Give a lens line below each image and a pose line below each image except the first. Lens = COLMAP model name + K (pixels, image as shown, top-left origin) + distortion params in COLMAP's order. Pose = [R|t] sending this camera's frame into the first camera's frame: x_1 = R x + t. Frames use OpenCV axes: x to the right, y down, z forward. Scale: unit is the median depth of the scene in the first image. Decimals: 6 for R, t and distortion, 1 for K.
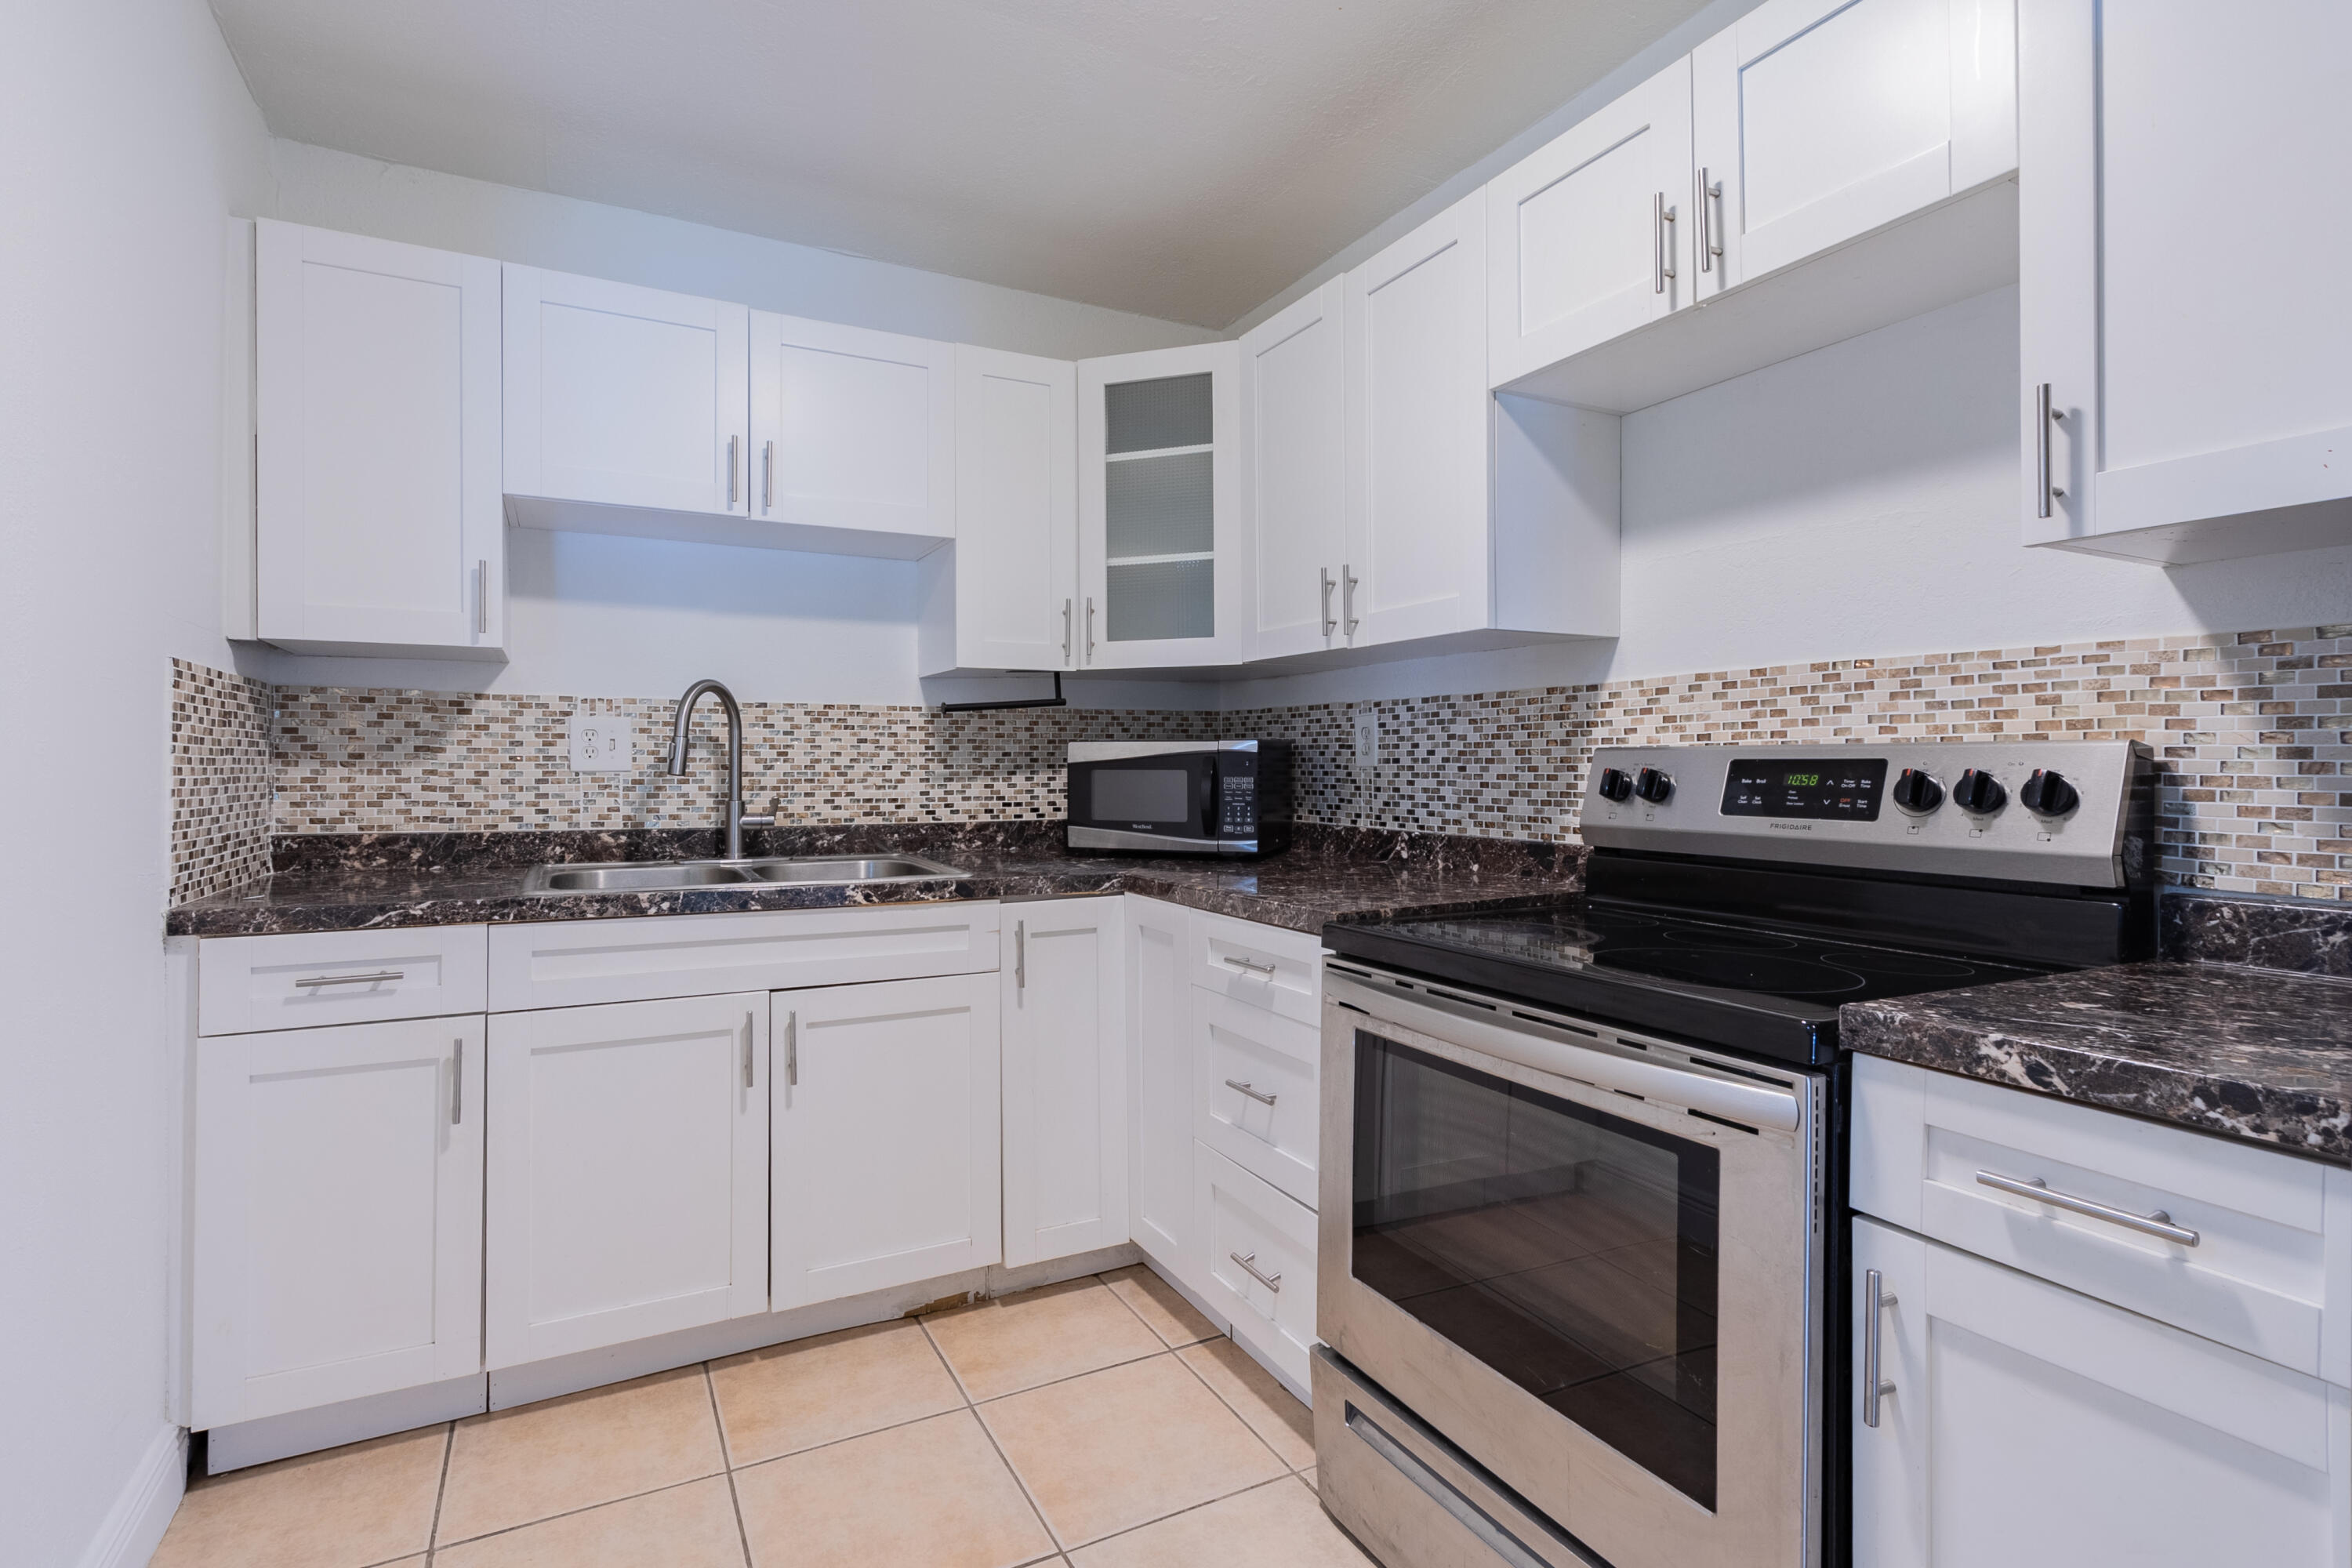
lens RADIAL K [[1085.8, 0, 1103.6], [0, 1085.8, 766.9], [0, 0, 1]] dist [0.001963, -0.000143]
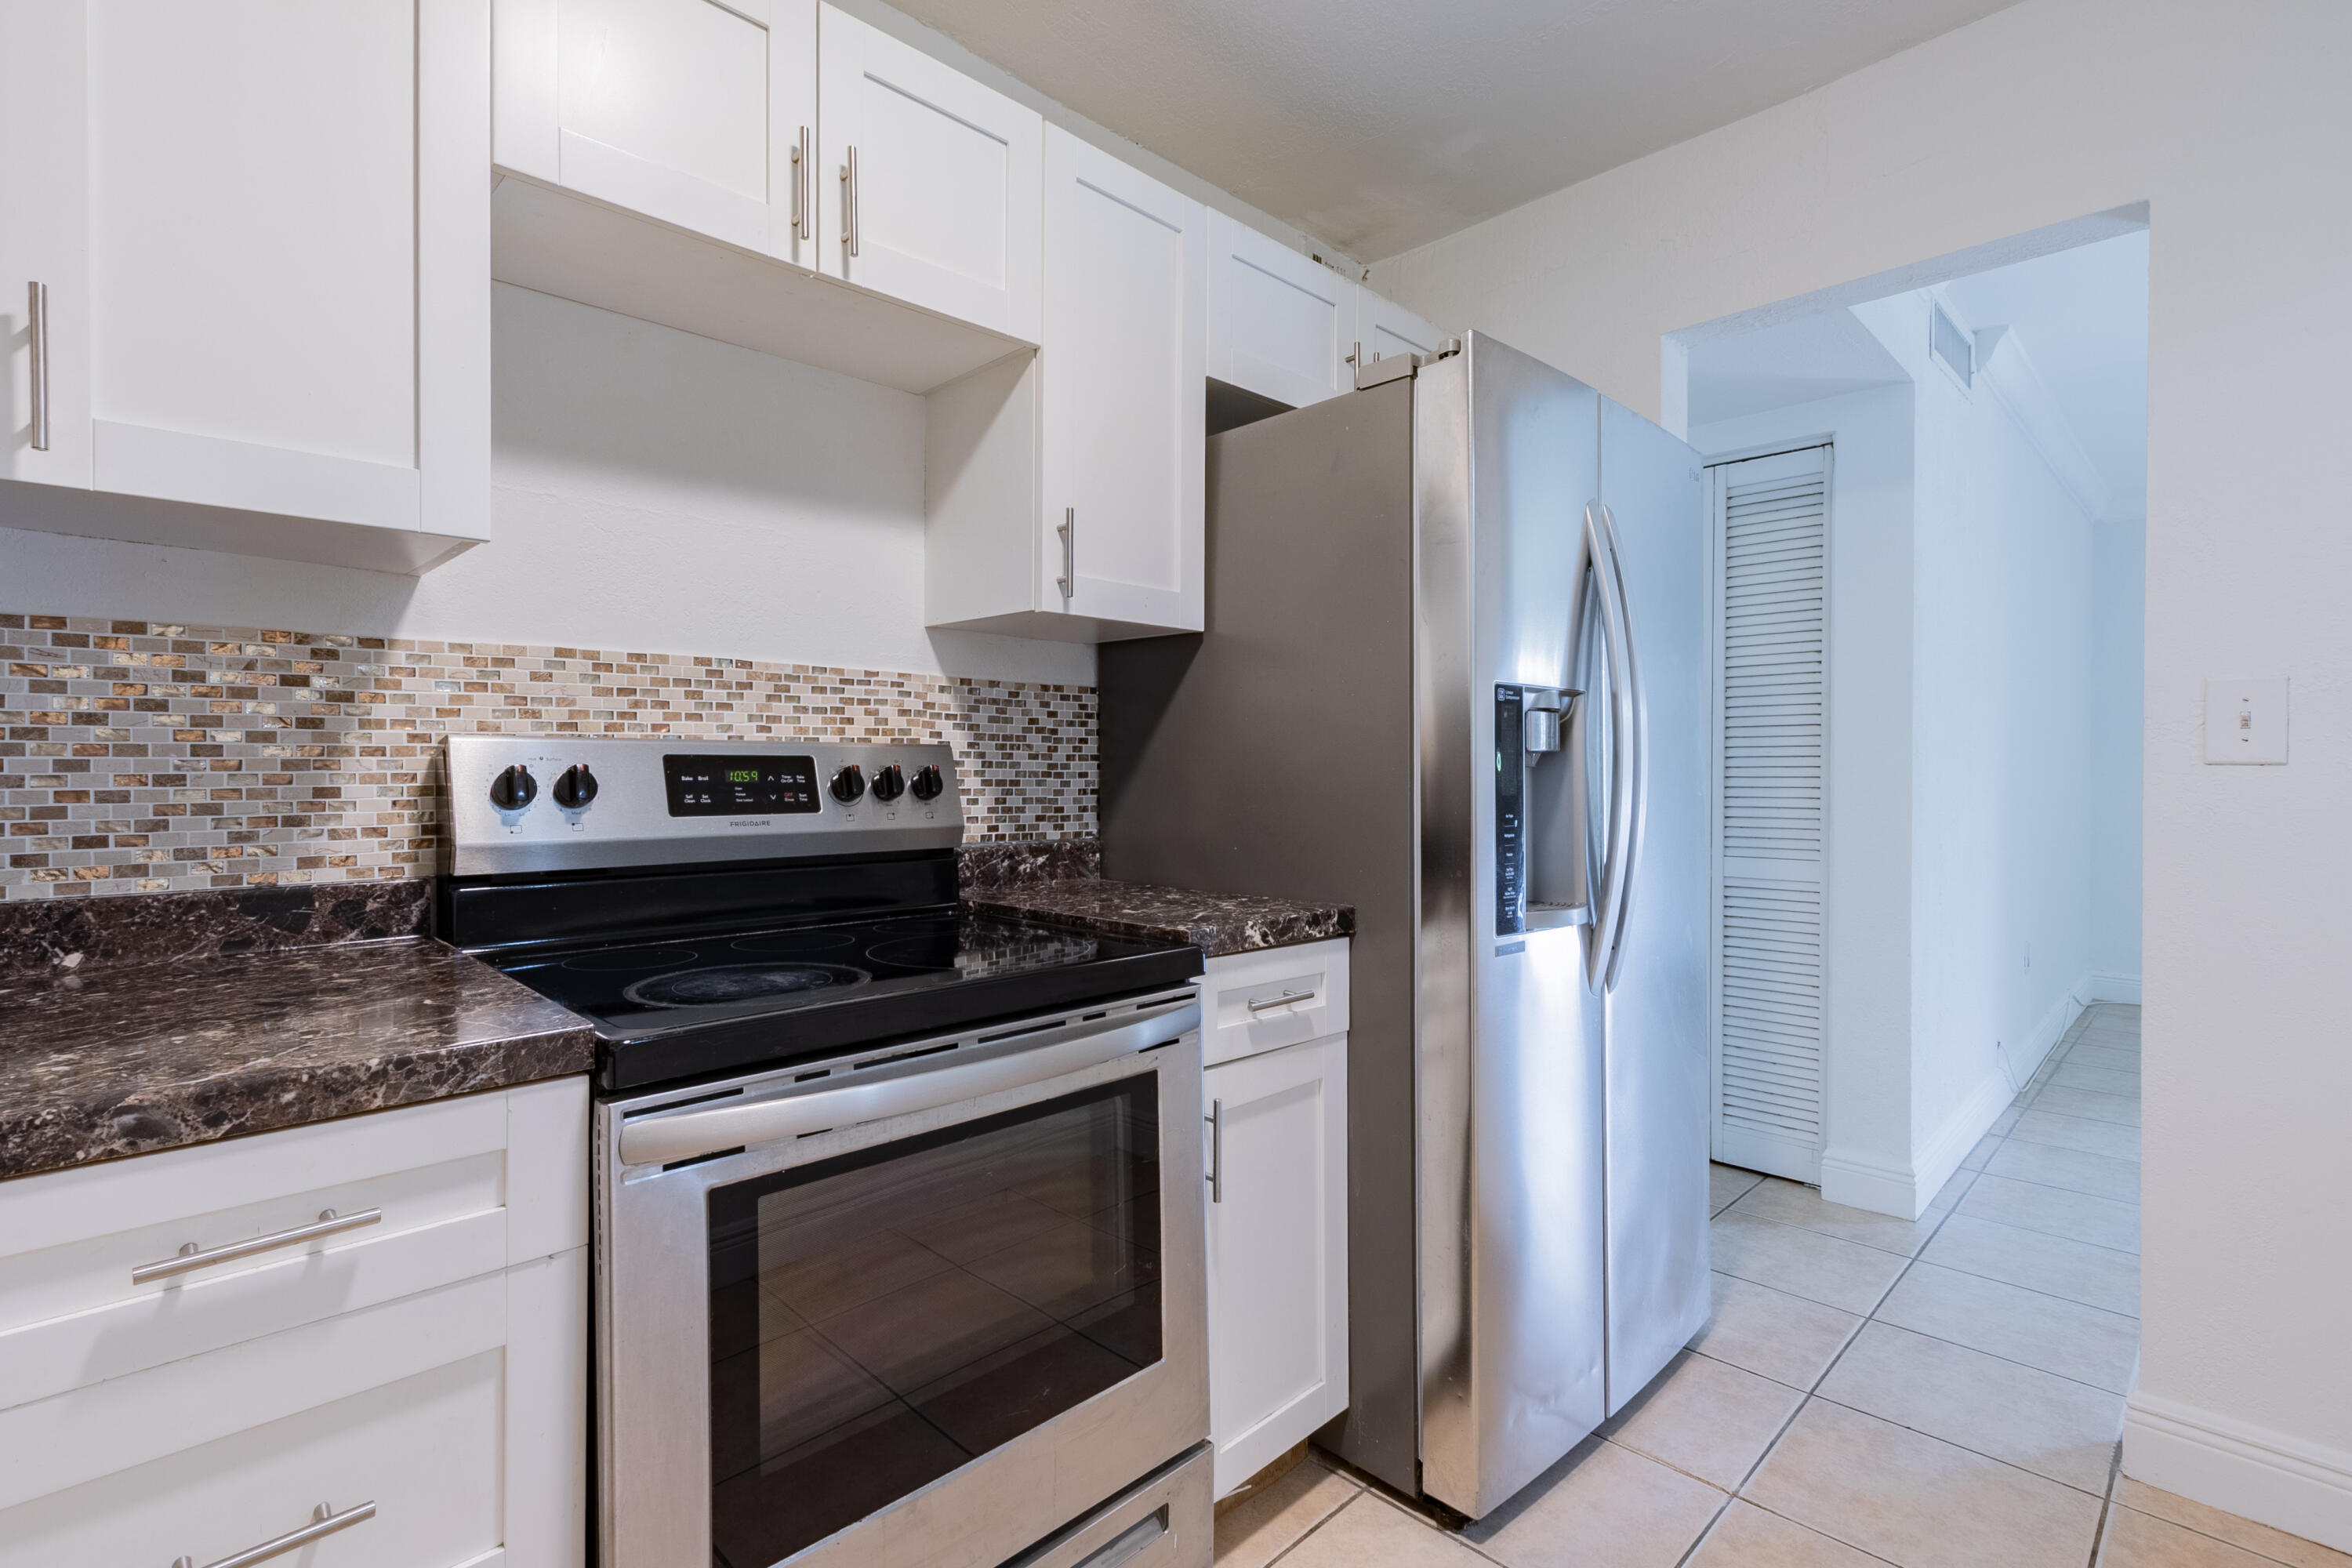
lens RADIAL K [[1131.2, 0, 1152.0], [0, 1131.2, 770.8], [0, 0, 1]] dist [0.019951, -0.000387]
pose [[-0.325037, -0.007516, 0.945672, -0.475280], [-0.003894, 0.999971, 0.006609, -0.001376], [-0.945693, -0.001535, -0.325056, 1.015465]]
